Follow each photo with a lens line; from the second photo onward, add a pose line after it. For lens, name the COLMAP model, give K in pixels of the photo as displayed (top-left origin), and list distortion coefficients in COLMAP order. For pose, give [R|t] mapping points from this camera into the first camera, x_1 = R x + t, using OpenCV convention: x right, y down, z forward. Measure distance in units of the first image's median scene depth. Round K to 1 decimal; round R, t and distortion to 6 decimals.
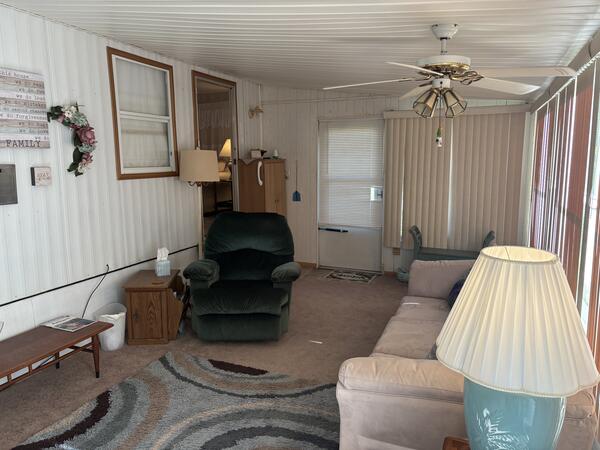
lens RADIAL K [[451.5, 0, 299.7], [0, 451.5, 225.3], [0, 0, 1]] dist [0.044316, -0.045026]
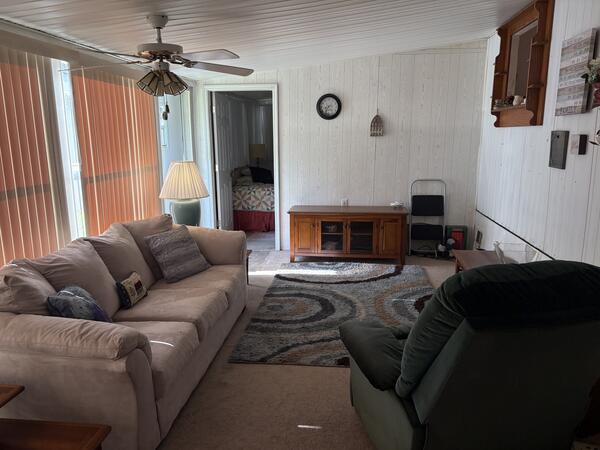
lens RADIAL K [[451.5, 0, 299.6], [0, 451.5, 225.3], [0, 0, 1]] dist [0.044316, -0.045026]
pose [[-0.961524, 0.070942, -0.265404, 0.282523], [-0.023050, 0.941844, 0.335260, -0.307956], [0.273753, 0.328478, -0.903970, 2.139551]]
